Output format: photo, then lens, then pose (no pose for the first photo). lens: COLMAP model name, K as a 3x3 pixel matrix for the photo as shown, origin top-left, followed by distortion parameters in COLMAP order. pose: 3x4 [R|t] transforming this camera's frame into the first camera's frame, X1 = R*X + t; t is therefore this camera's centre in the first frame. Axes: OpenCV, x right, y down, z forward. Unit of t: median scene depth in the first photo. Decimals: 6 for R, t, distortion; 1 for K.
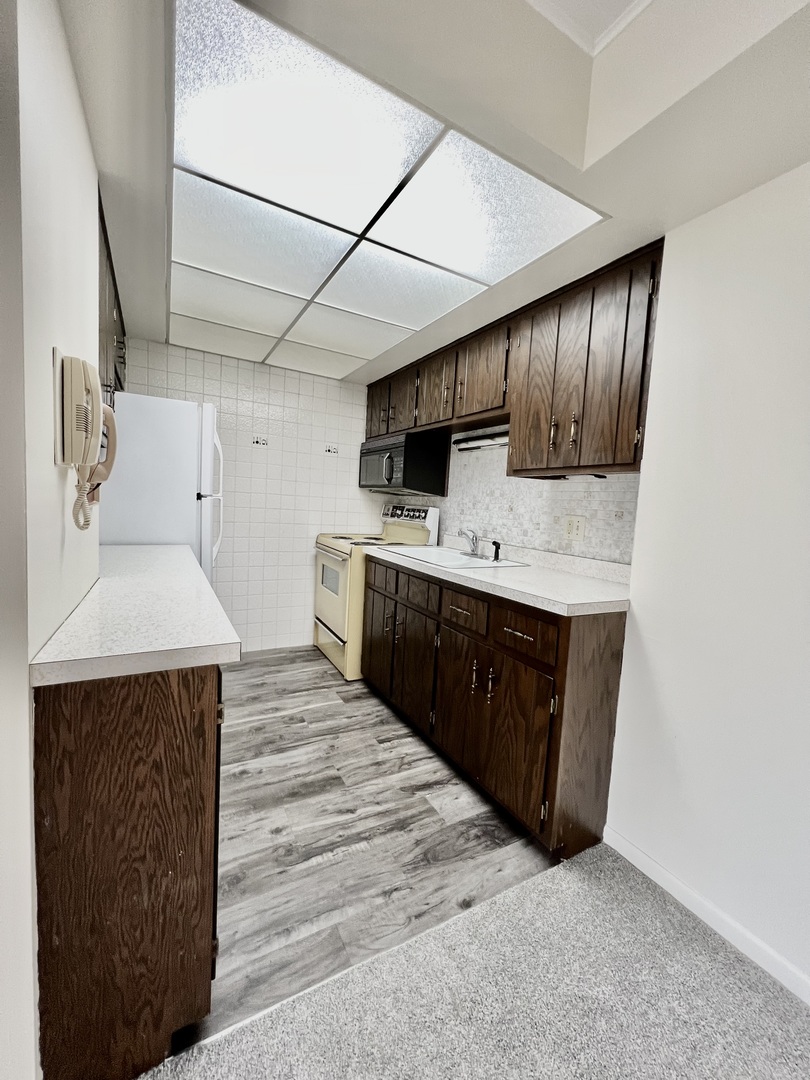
lens RADIAL K [[438.0, 0, 402.2], [0, 438.0, 538.7], [0, 0, 1]] dist [0.009091, -0.000117]
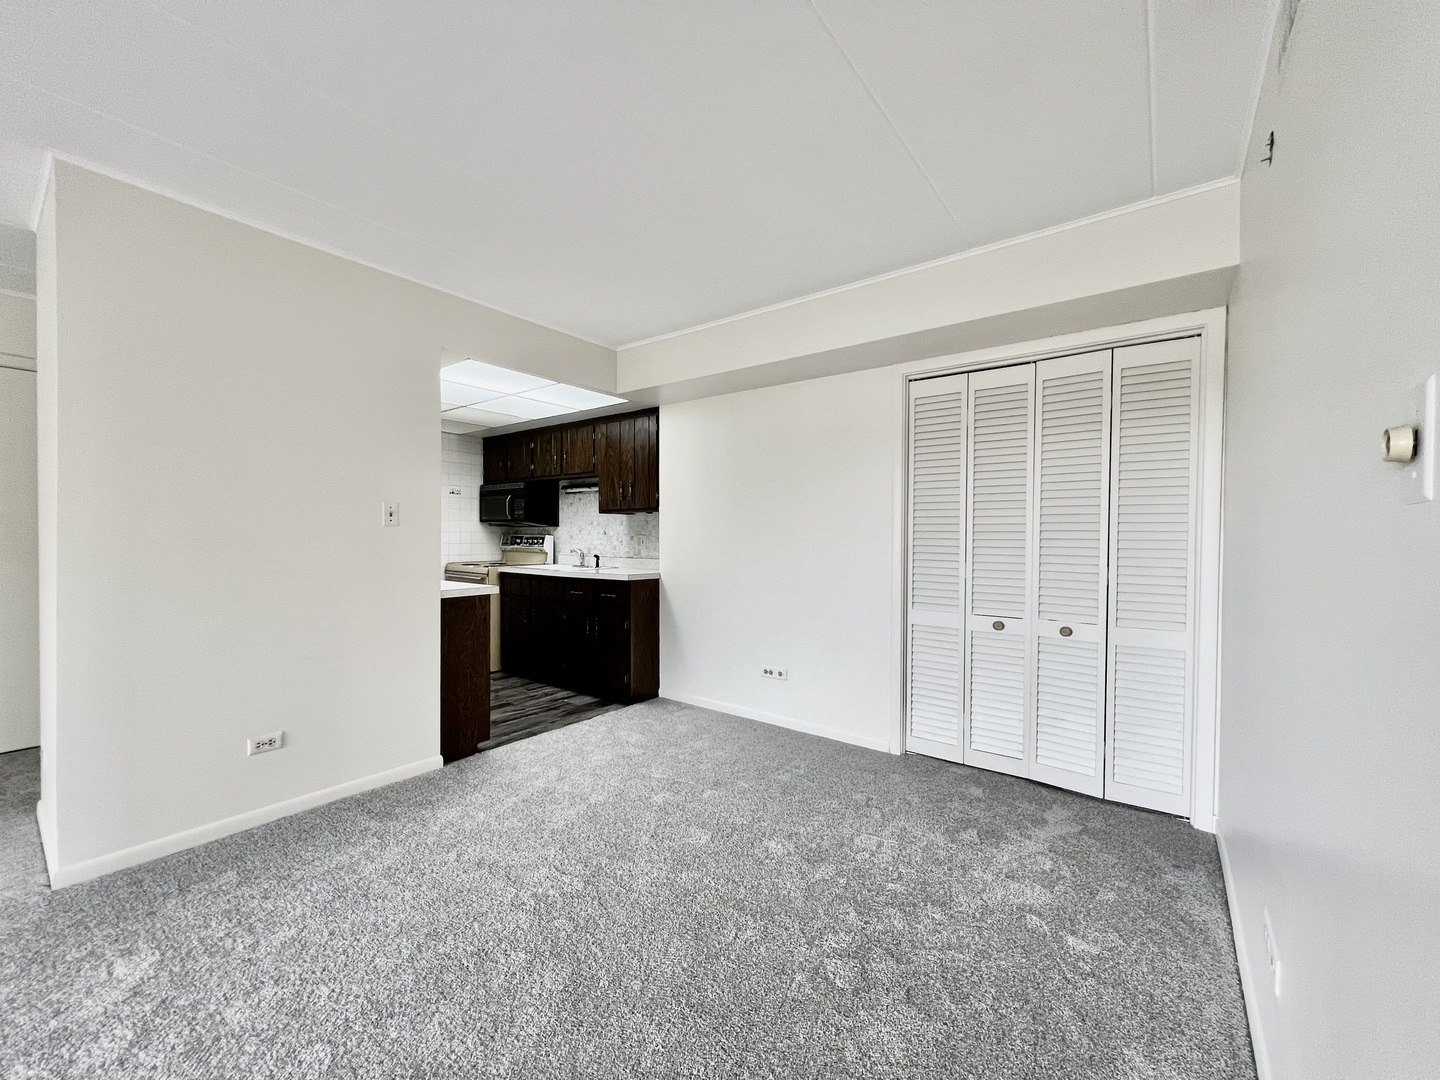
lens RADIAL K [[584.0, 0, 717.1], [0, 584.0, 542.2], [0, 0, 1]] dist [0.009091, -0.000117]
pose [[0.919529, -0.059550, 0.388485, -0.168868], [0.081542, 0.995853, -0.040354, 0.071480], [-0.384471, 0.068784, 0.920571, -0.938286]]
